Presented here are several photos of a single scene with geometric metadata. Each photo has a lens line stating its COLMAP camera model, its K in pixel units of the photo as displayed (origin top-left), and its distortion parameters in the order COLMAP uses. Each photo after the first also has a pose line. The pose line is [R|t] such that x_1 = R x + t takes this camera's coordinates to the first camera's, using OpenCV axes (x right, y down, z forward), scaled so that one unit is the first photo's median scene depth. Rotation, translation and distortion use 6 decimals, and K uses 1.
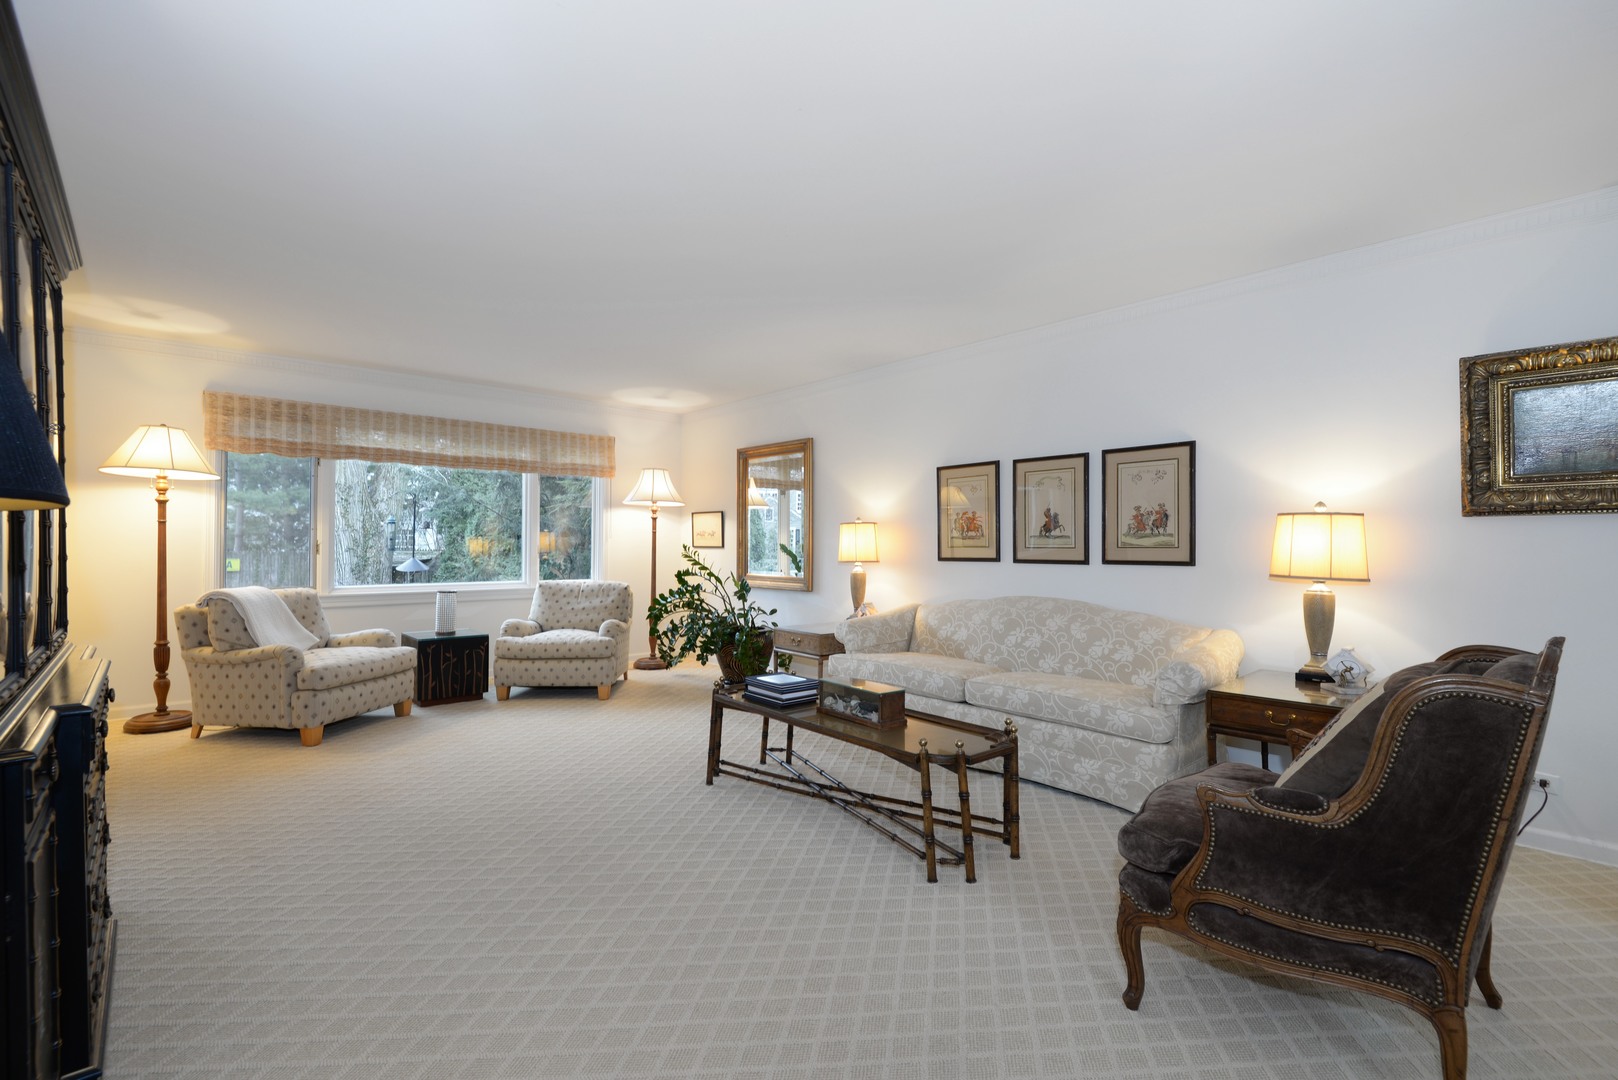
lens RADIAL K [[742.6, 0, 800.8], [0, 742.6, 536.6], [0, 0, 1]] dist [-0.005899, -0.009013]
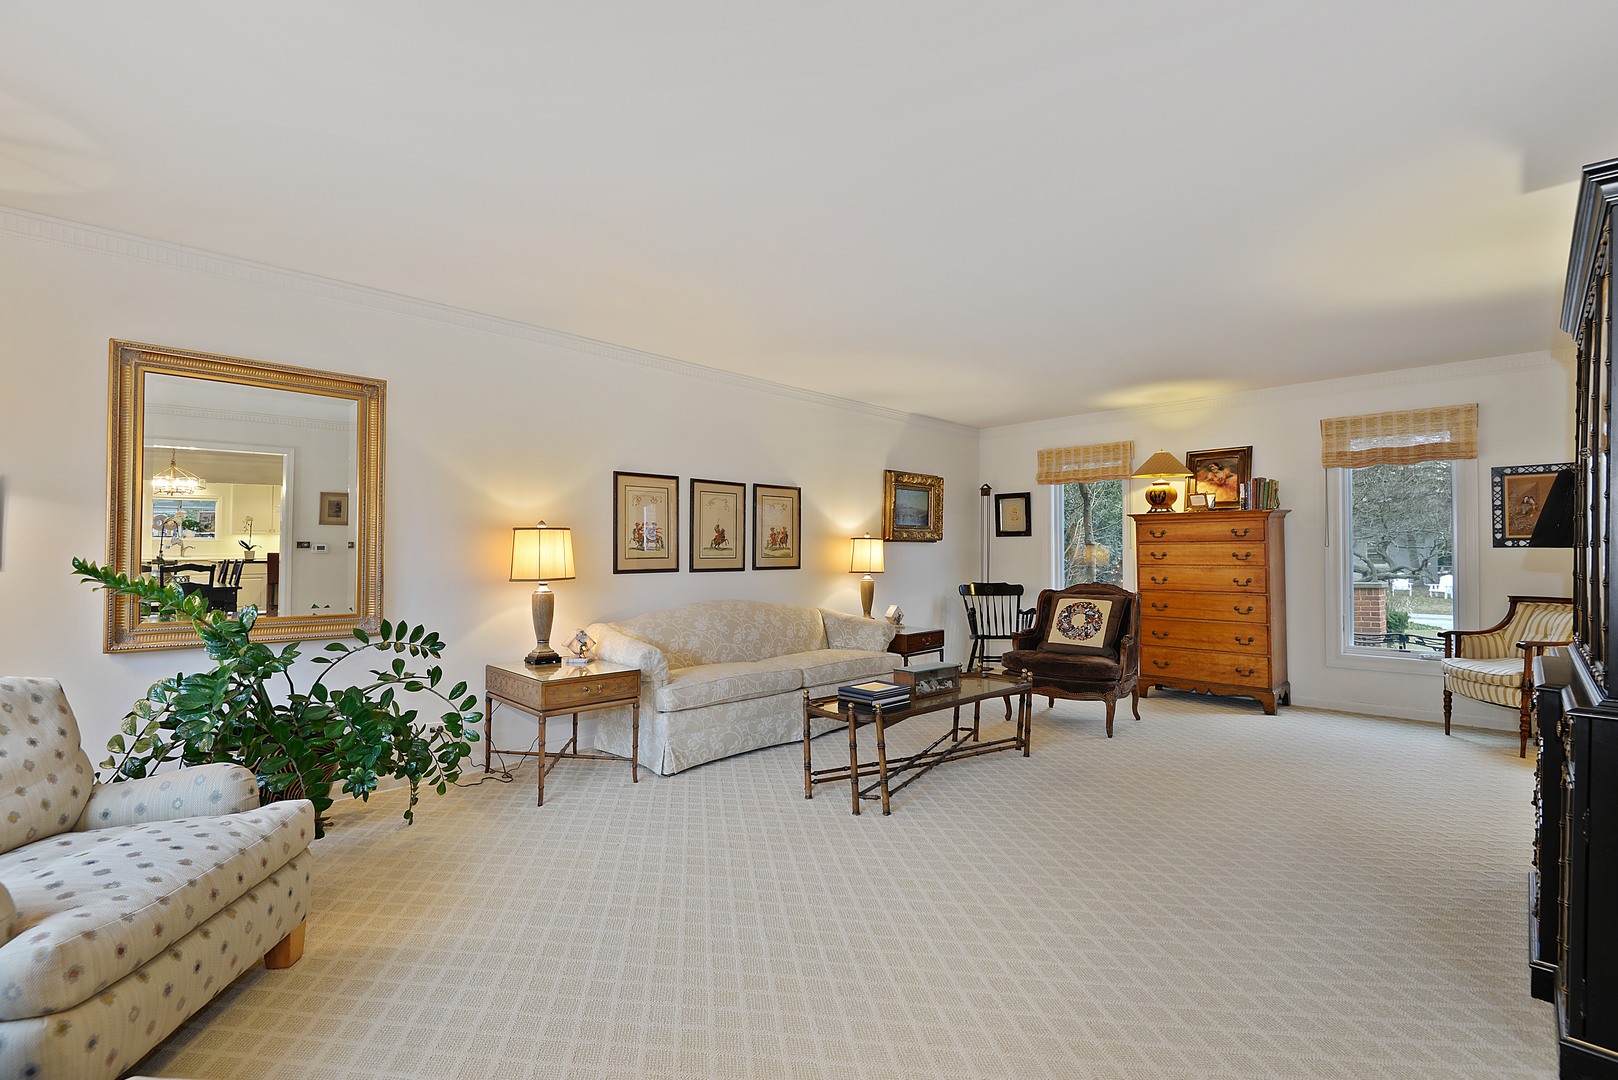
lens RADIAL K [[742.6, 0, 800.7], [0, 742.6, 547.0], [0, 0, 1]] dist [-0.005899, -0.009013]
pose [[-0.076574, 0.005993, 0.997046, -0.902055], [-0.010956, 0.999917, -0.006852, 0.003974], [-0.997004, -0.011448, -0.076502, 1.012943]]
